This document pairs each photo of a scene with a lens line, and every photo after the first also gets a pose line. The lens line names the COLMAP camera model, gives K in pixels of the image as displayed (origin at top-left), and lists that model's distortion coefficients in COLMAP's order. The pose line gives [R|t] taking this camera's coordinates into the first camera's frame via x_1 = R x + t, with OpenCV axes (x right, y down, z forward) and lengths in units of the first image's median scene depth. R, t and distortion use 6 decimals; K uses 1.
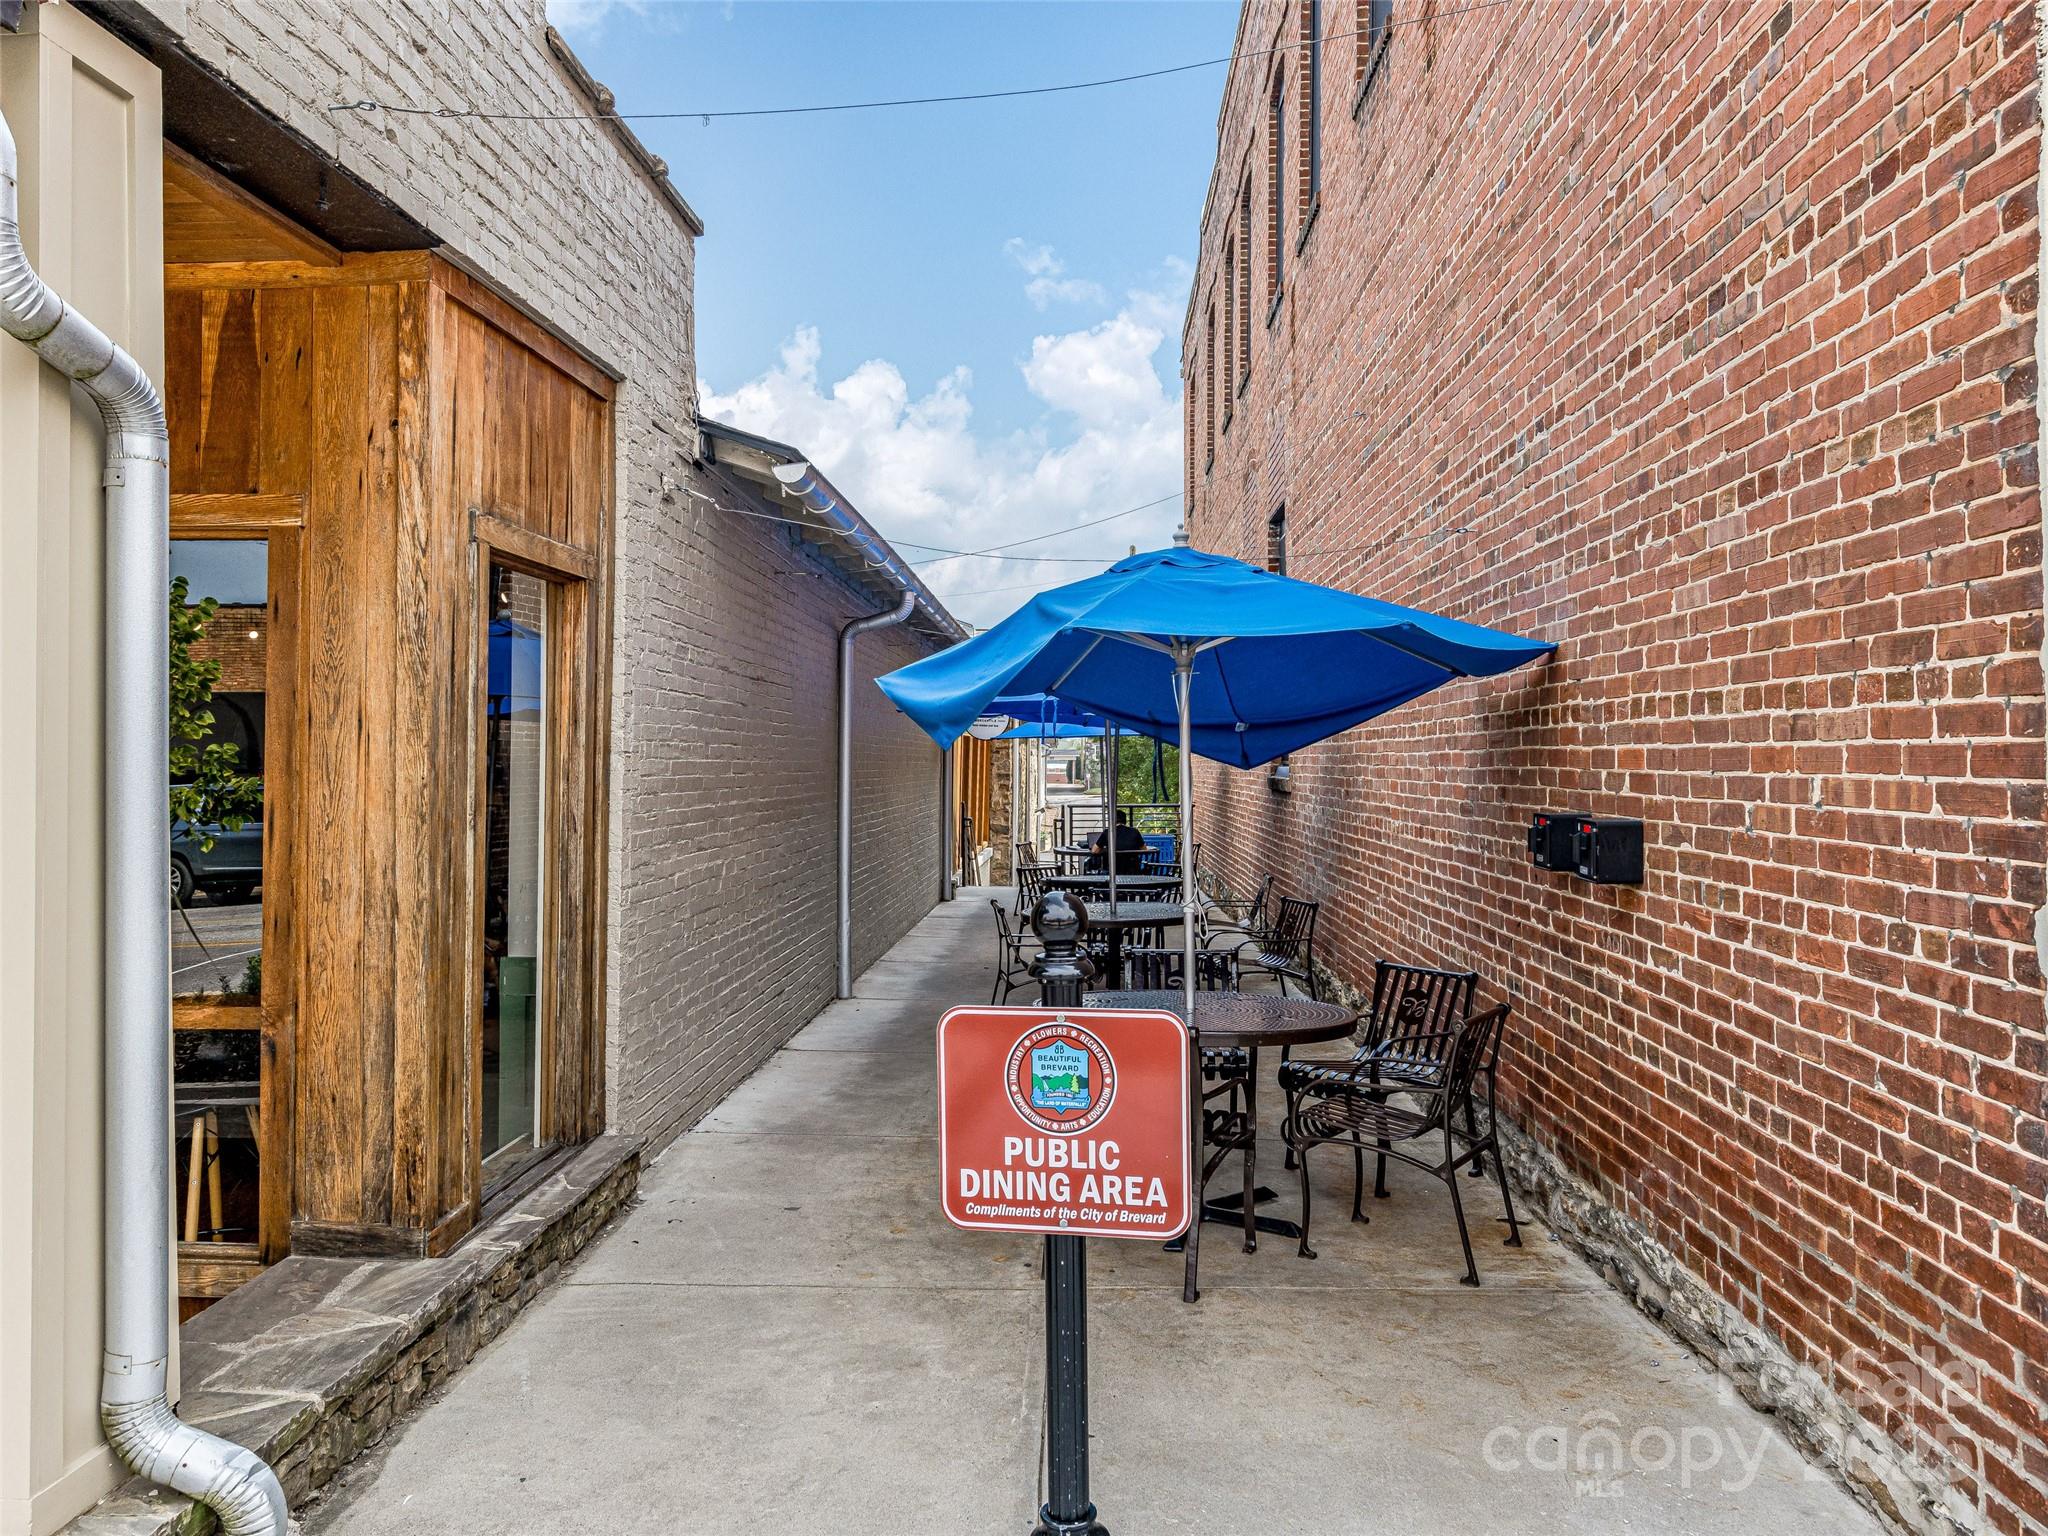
lens RADIAL K [[1449.8, 0, 1020.3], [0, 1449.8, 753.8], [0, 0, 1]] dist [0.002194, -0.001871]
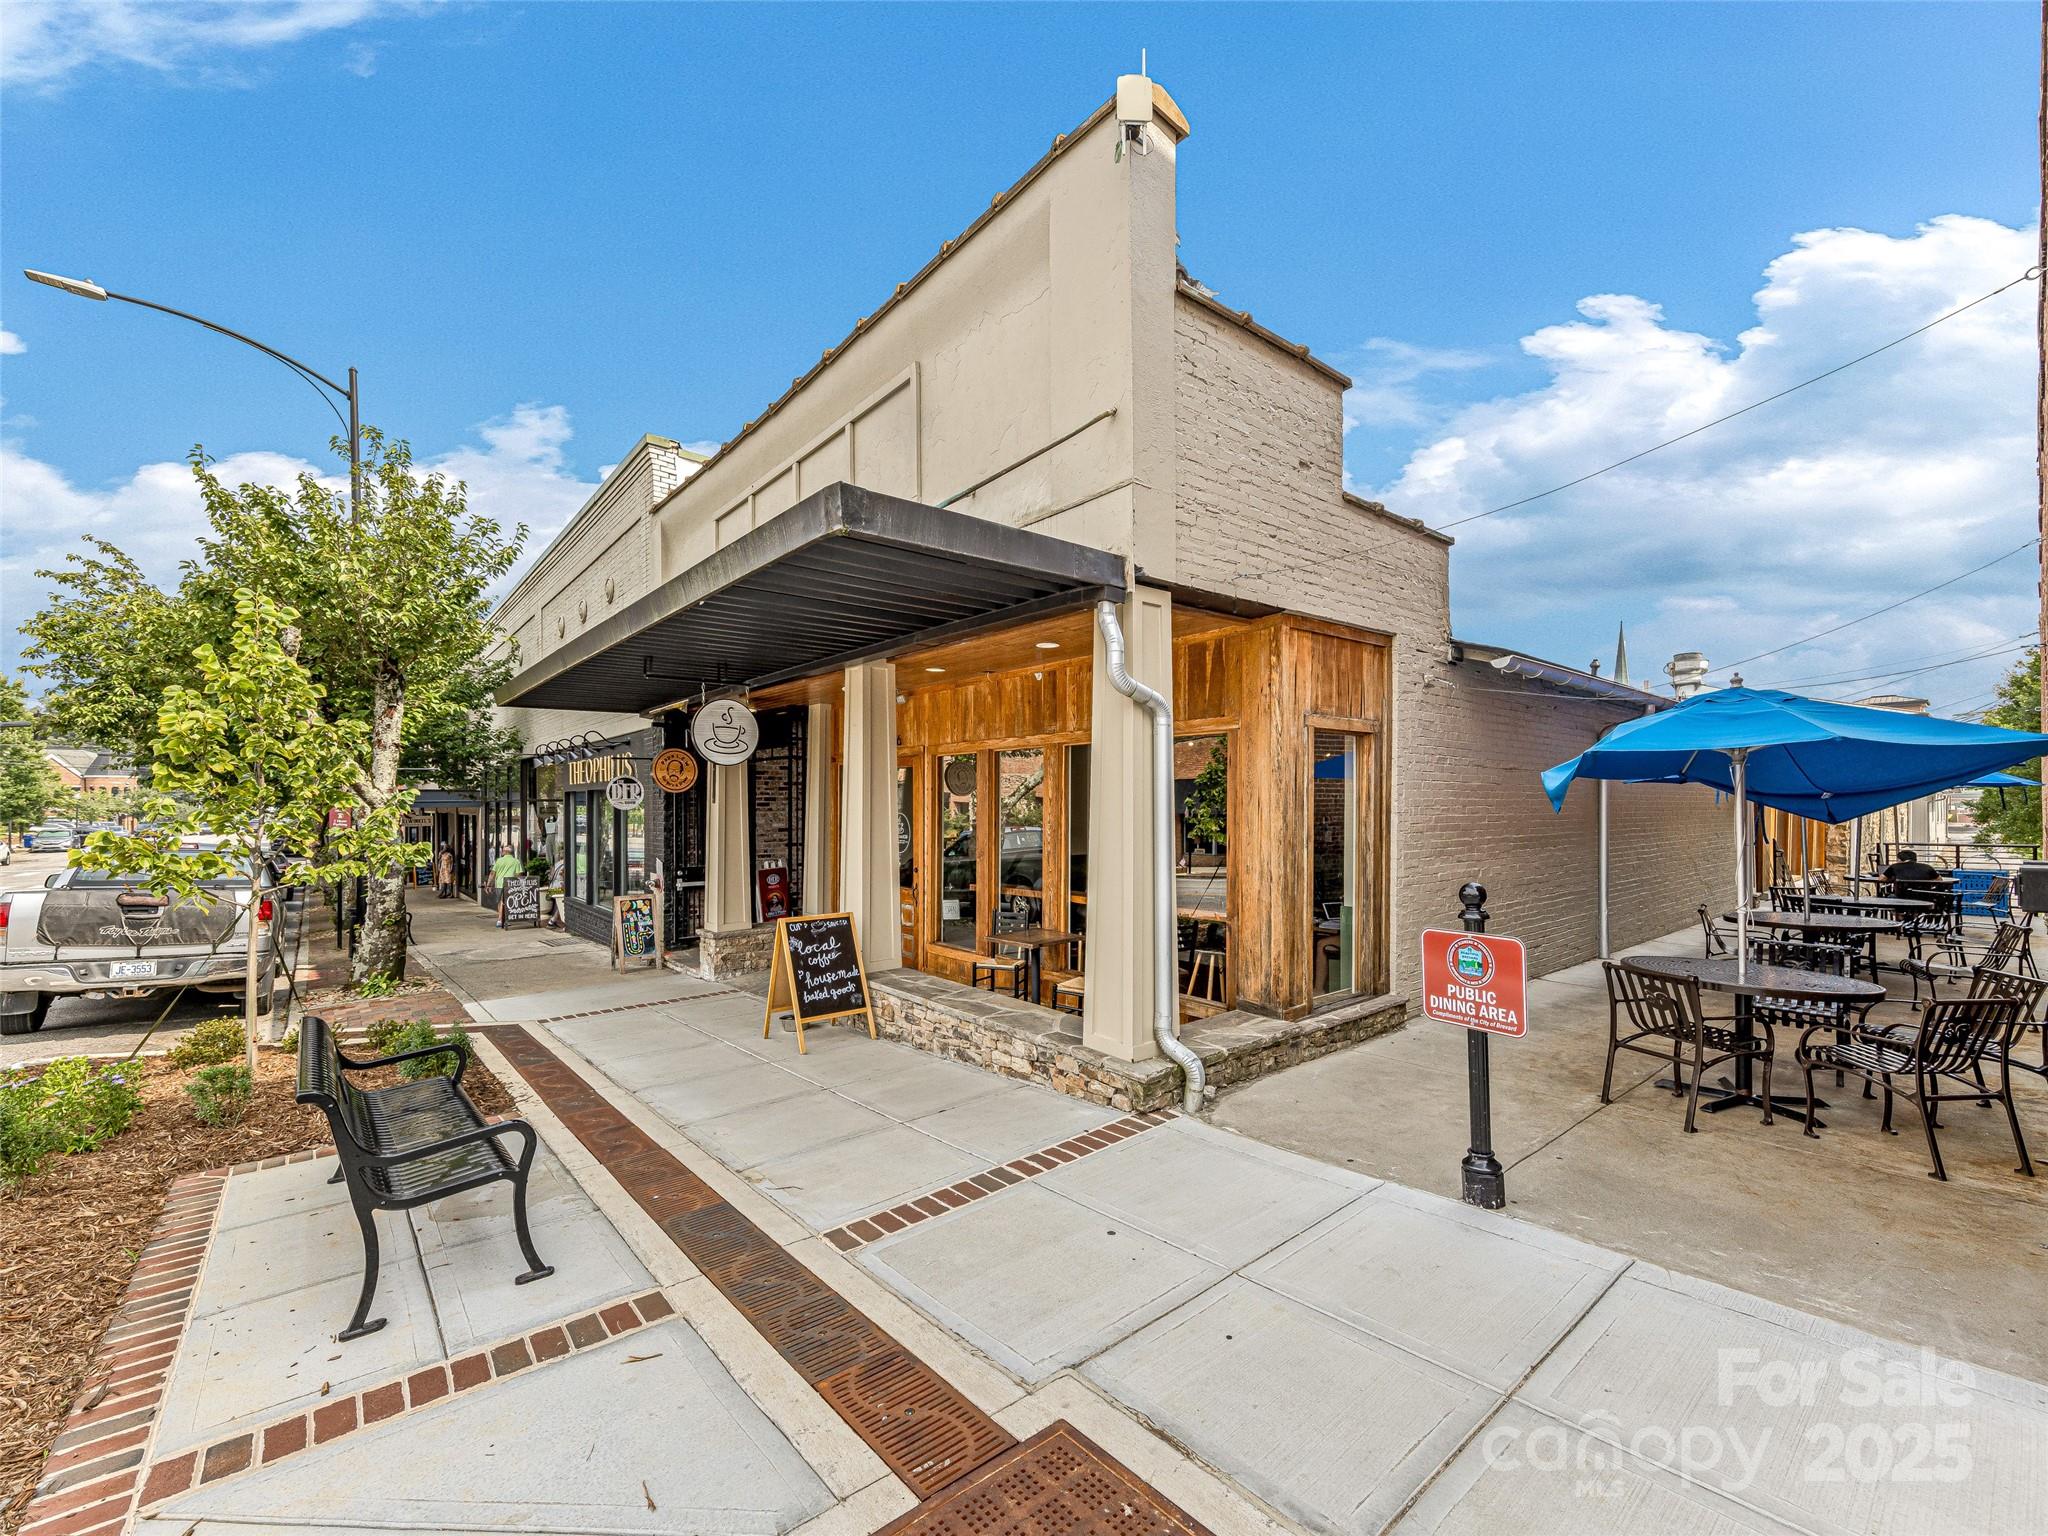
lens RADIAL K [[861.5, 0, 1025.1], [0, 861.5, 788.2], [0, 0, 1]] dist [-0.000496, -0.000129]
pose [[0.672960, -0.017961, -0.739460, 0.365254], [0.007998, 0.999823, -0.017006, -0.025427], [0.739635, 0.005530, 0.672985, -0.299723]]
